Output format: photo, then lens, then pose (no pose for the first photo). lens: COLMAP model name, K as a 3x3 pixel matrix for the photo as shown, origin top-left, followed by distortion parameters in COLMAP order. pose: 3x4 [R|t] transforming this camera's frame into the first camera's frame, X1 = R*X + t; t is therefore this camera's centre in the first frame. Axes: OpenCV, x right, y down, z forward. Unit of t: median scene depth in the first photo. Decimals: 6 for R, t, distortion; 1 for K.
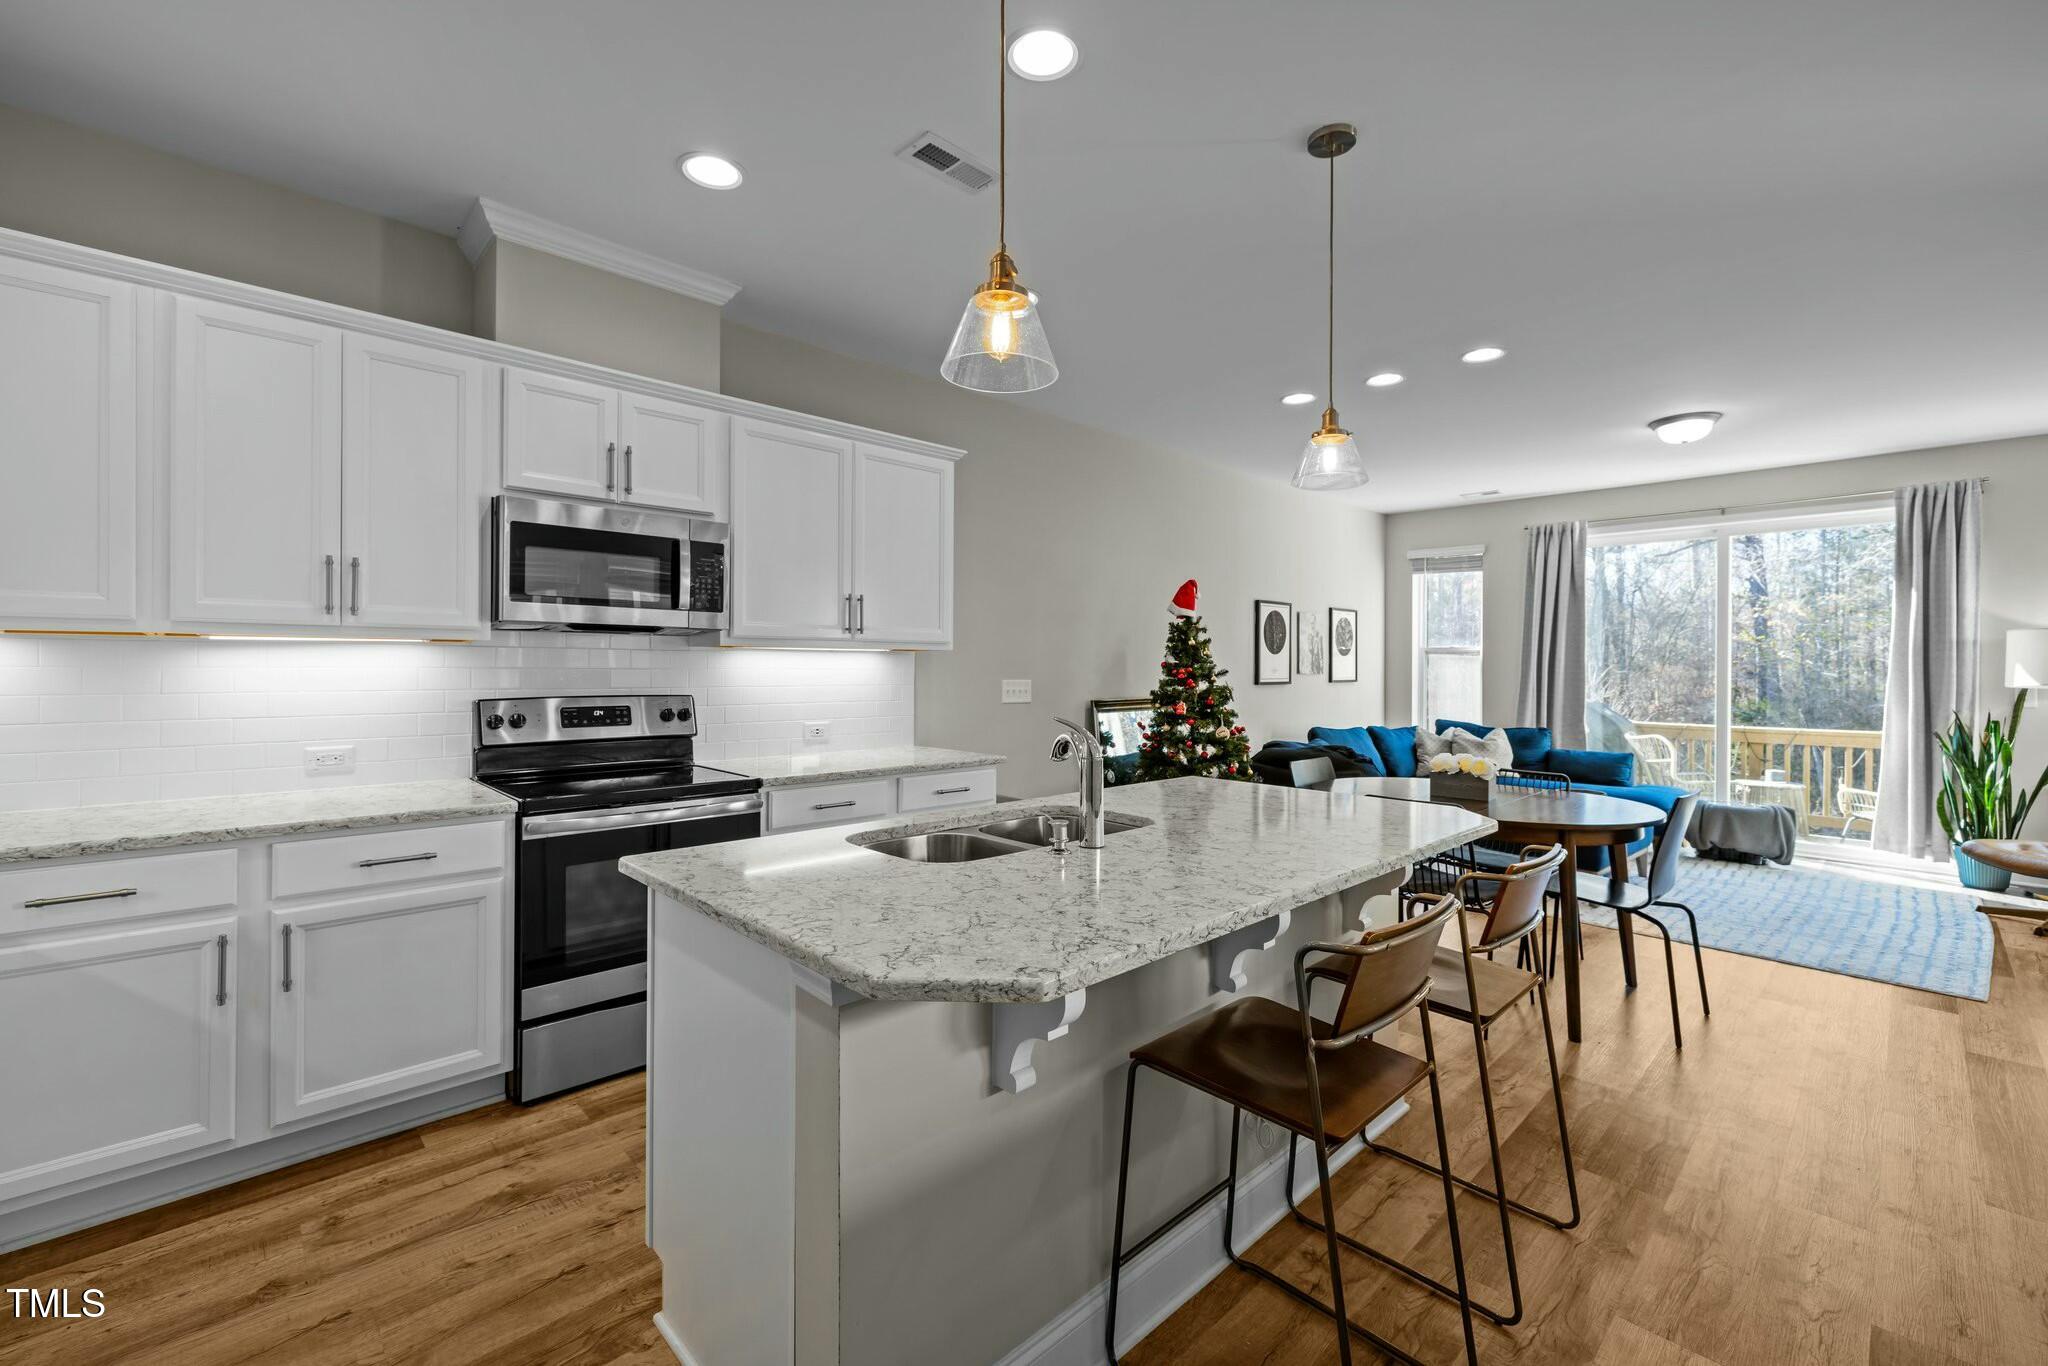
lens RADIAL K [[864.3, 0, 1016.8], [0, 864.3, 666.5], [0, 0, 1]] dist [0.000547, 0.000619]
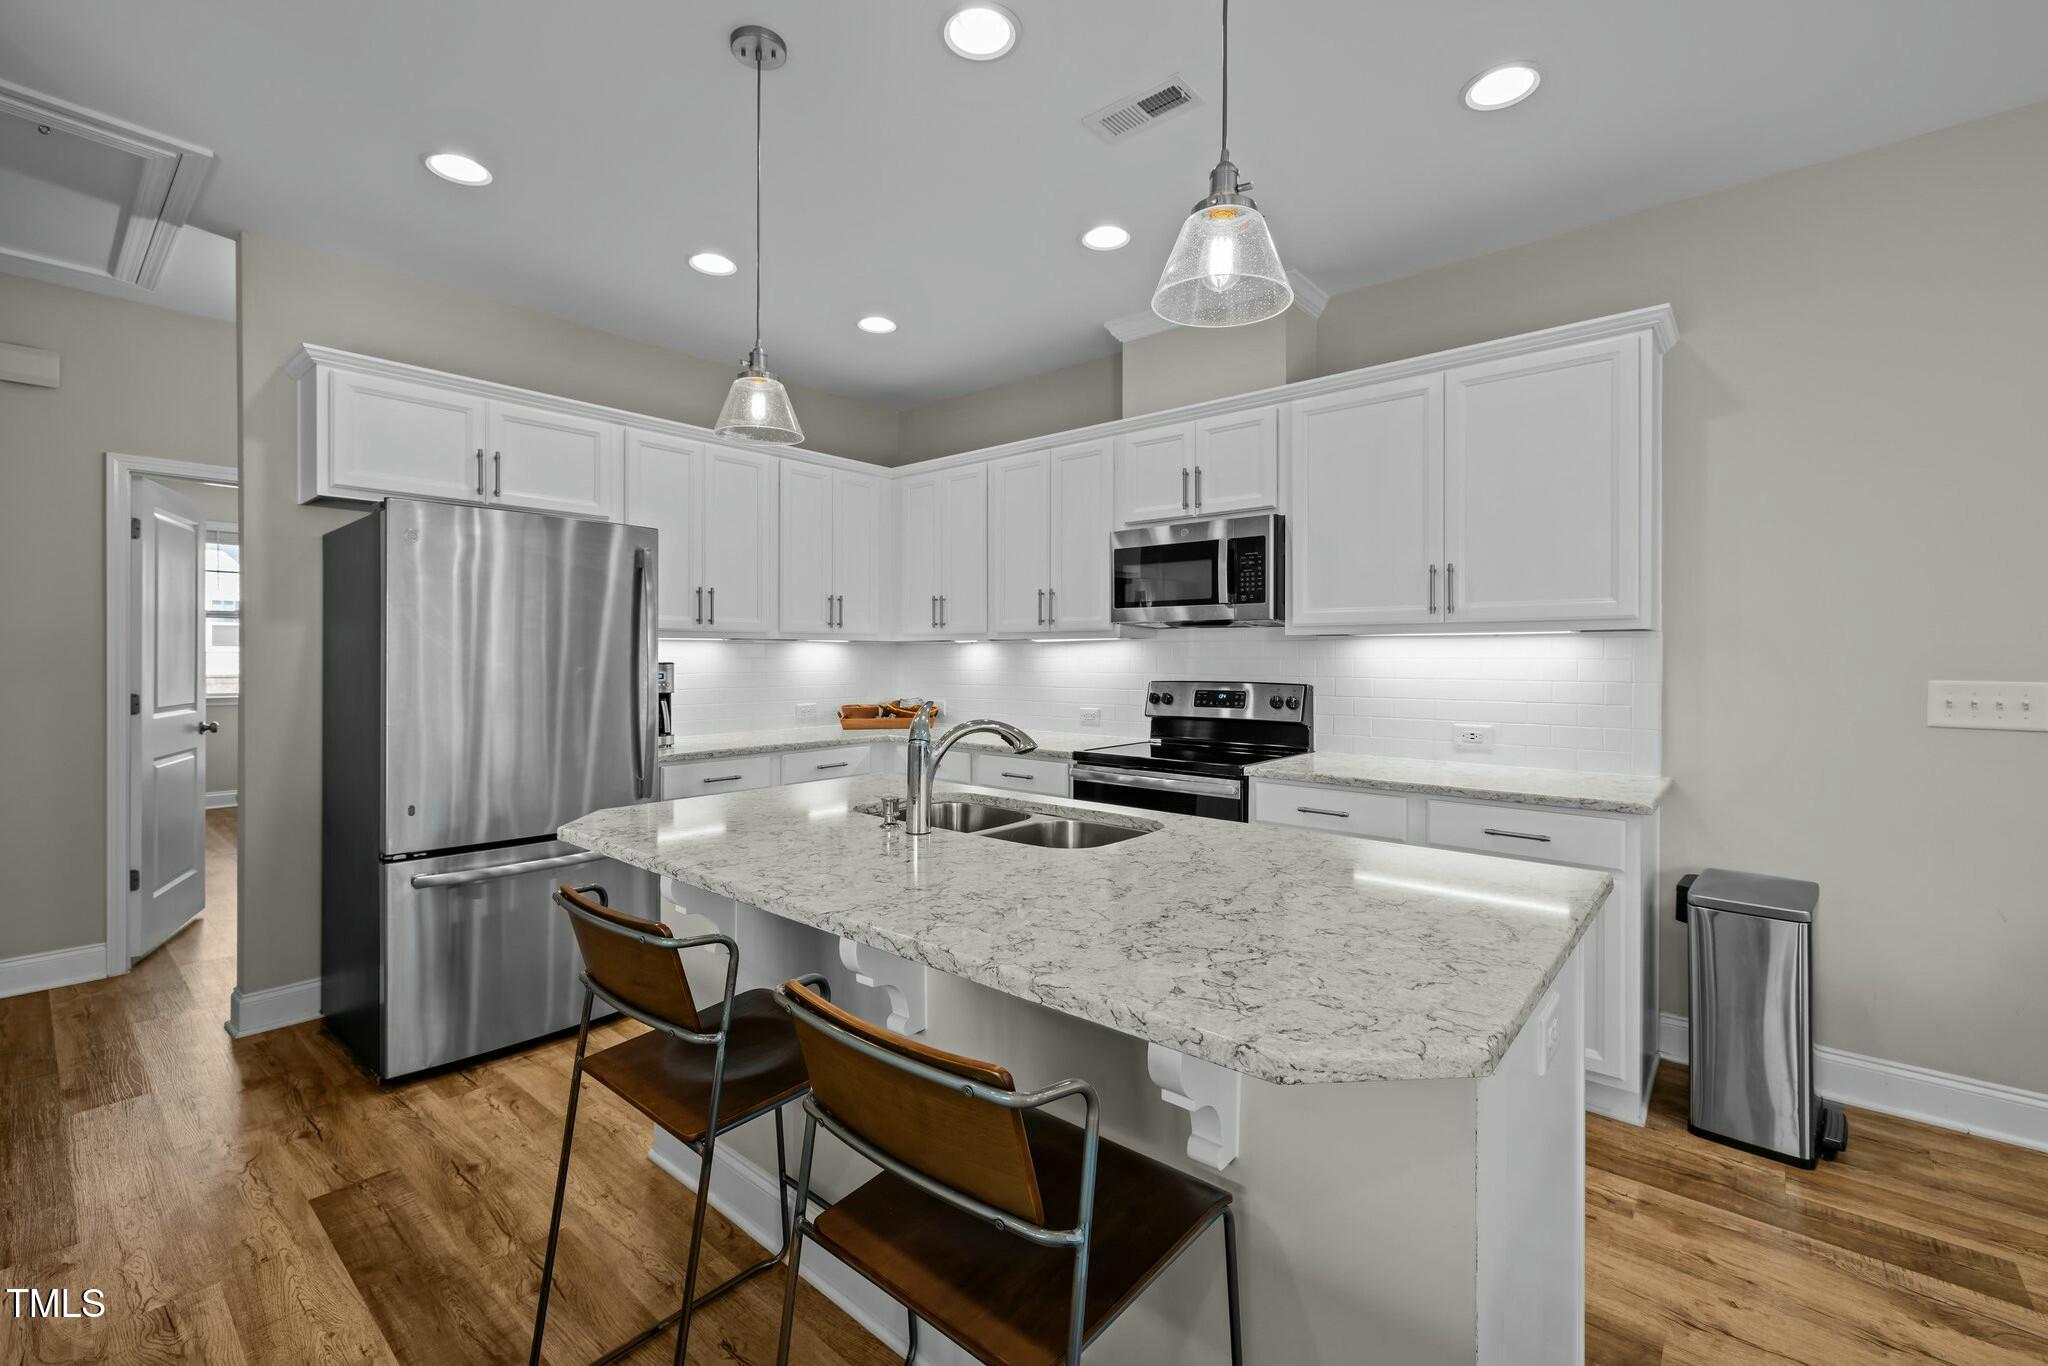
lens RADIAL K [[864.3, 0, 1022.3], [0, 864.3, 668.9], [0, 0, 1]] dist [0.000547, 0.000619]
pose [[0.103871, 0.009402, -0.994546, 0.658759], [0.001716, 0.999952, 0.009632, 0.005042], [0.994589, -0.002708, 0.103850, 0.619399]]
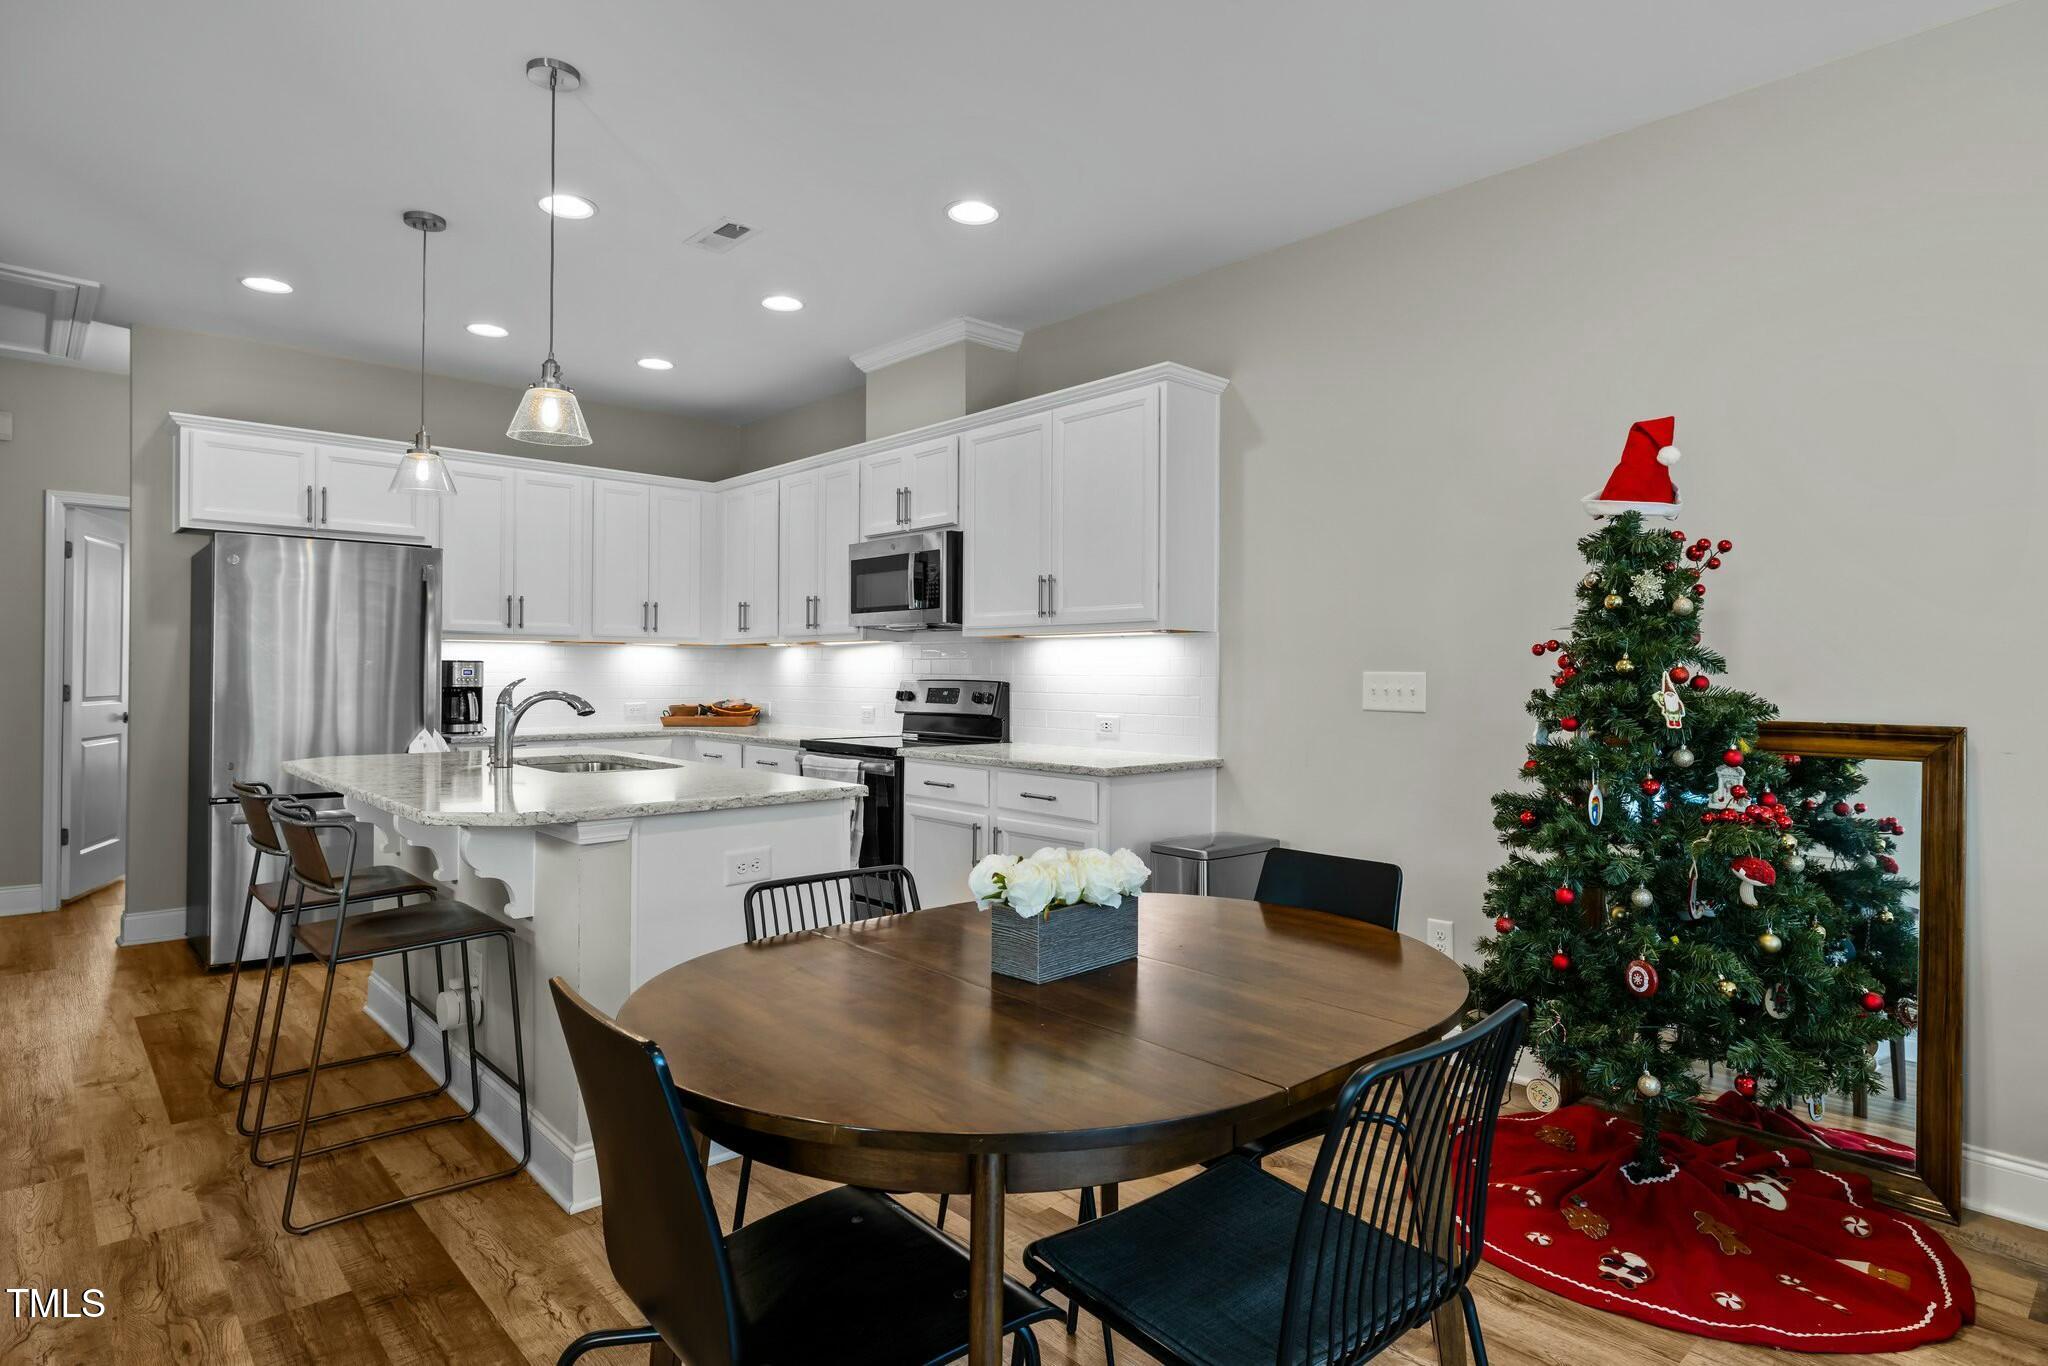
lens RADIAL K [[1100.1, 0, 1019.6], [0, 1100.1, 684.4], [0, 0, 1]] dist [0.005382, 0.000526]
pose [[-0.021288, 0.003411, -0.999768, 1.165050], [-0.003739, 0.999987, 0.003491, 0.035223], [0.999766, 0.003812, -0.021275, 1.162558]]
